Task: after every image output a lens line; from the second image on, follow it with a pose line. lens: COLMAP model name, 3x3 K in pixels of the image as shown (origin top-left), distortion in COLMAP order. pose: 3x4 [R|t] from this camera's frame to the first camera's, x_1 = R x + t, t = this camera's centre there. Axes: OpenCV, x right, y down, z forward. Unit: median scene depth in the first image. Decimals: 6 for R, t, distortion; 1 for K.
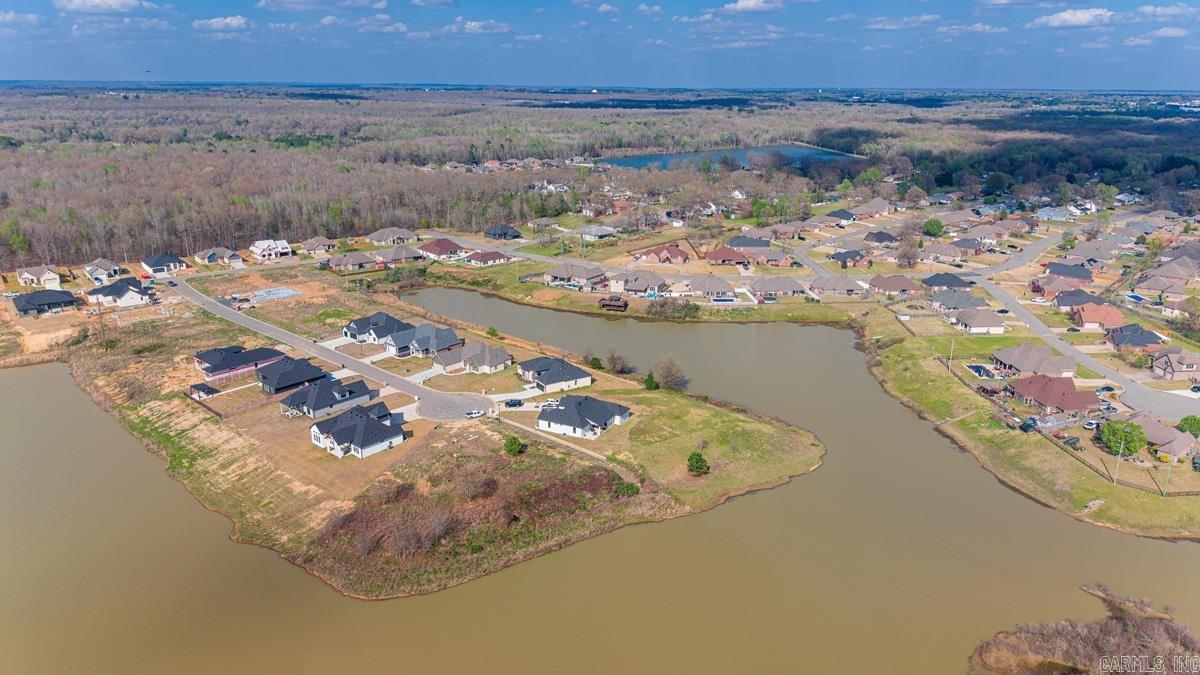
lens RADIAL K [[797.4, 0, 600.0], [0, 797.4, 337.5], [0, 0, 1]] dist [0.060276, -0.093265]
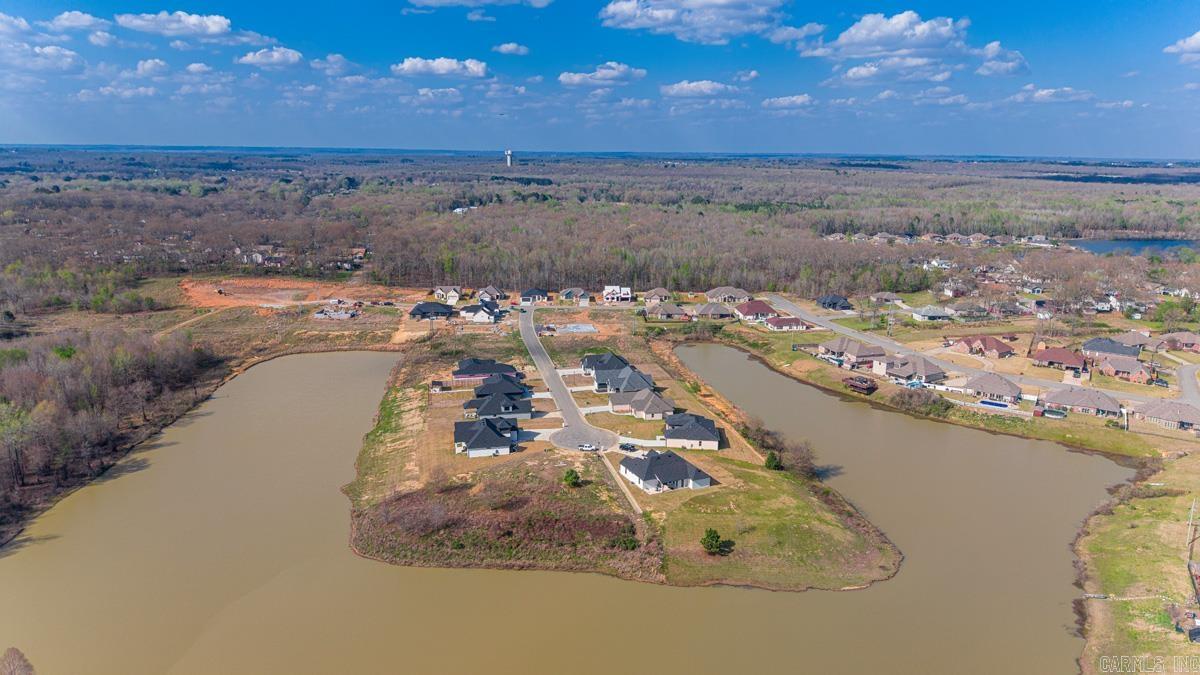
lens RADIAL K [[797.4, 0, 600.0], [0, 797.4, 337.5], [0, 0, 1]] dist [0.060276, -0.093265]
pose [[0.800848, 0.135956, -0.583231, 0.260724], [-0.183909, 0.982663, -0.023462, -0.016448], [0.569930, 0.126051, 0.811967, 0.059289]]
